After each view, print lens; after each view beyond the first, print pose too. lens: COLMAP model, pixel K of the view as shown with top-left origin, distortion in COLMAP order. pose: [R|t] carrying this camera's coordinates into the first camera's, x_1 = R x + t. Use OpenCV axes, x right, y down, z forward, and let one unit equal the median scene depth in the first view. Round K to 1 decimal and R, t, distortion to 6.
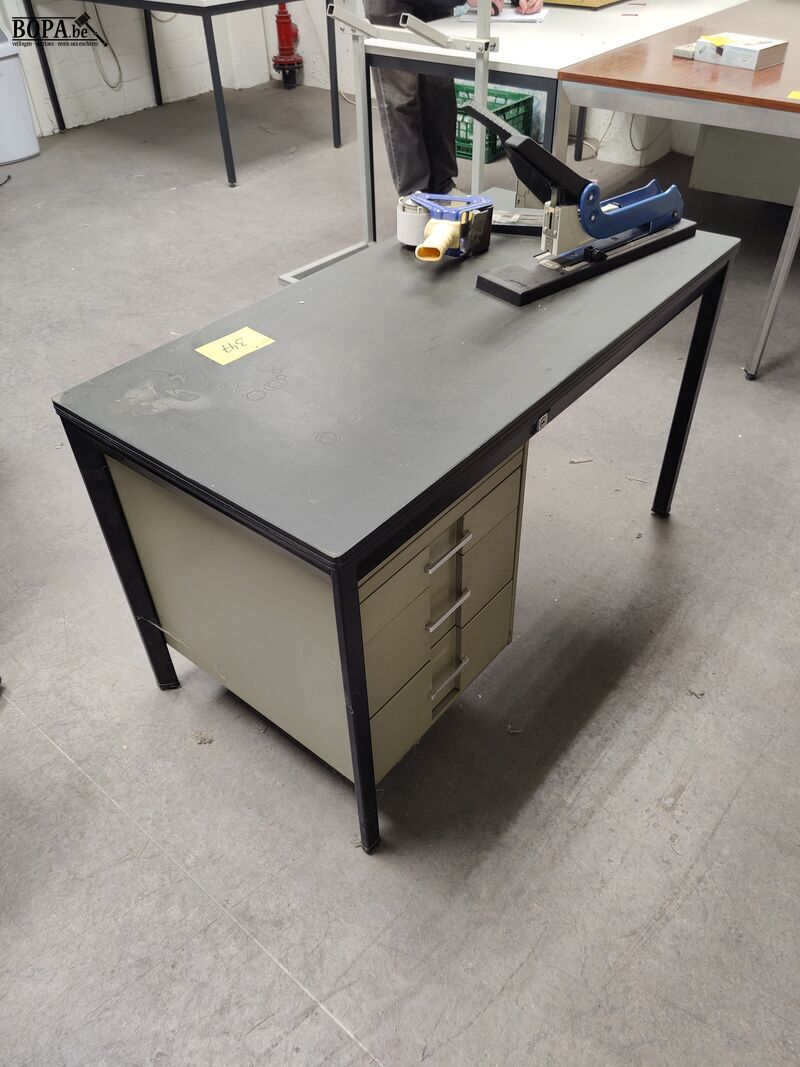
lens RADIAL K [[803.6, 0, 402.2], [0, 803.6, 533.5], [0, 0, 1]] dist [0.031405, -0.010502]
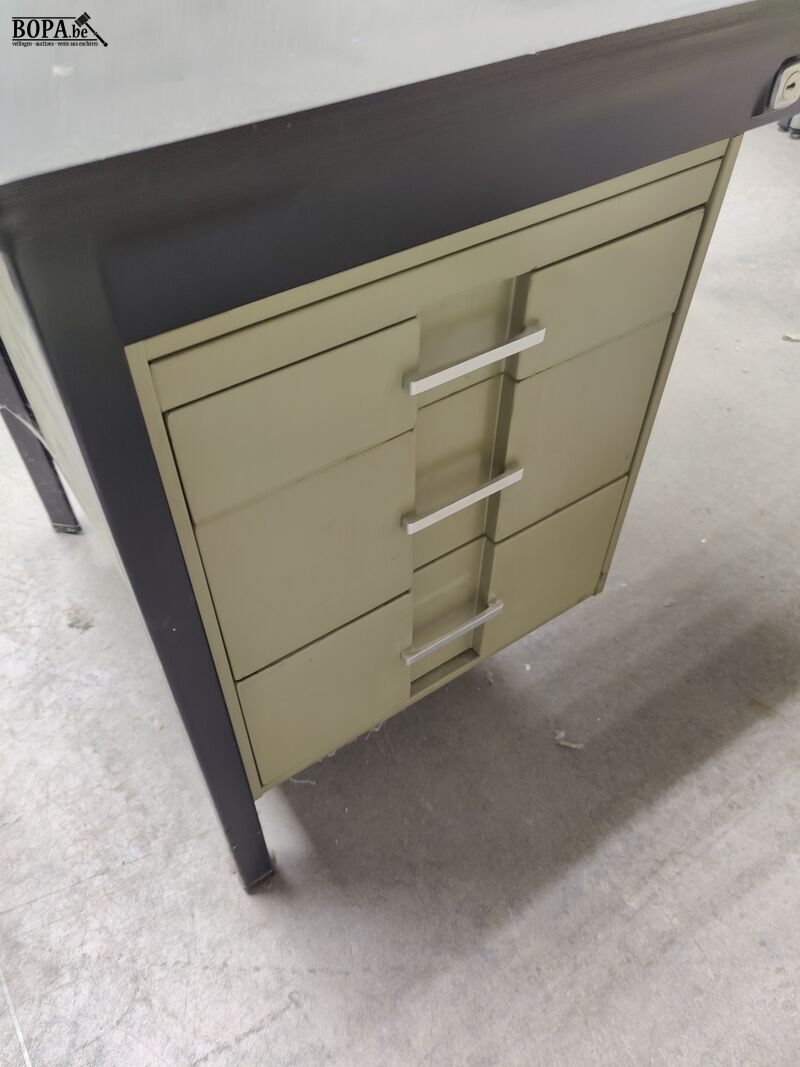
lens RADIAL K [[803.6, 0, 400.8], [0, 803.6, 533.2], [0, 0, 1]] dist [0.031405, -0.010502]
pose [[0.959488, 0.230344, -0.162249, 0.090123], [-0.209137, 0.968143, 0.137698, 0.052042], [0.188798, -0.098187, 0.977095, 0.469220]]
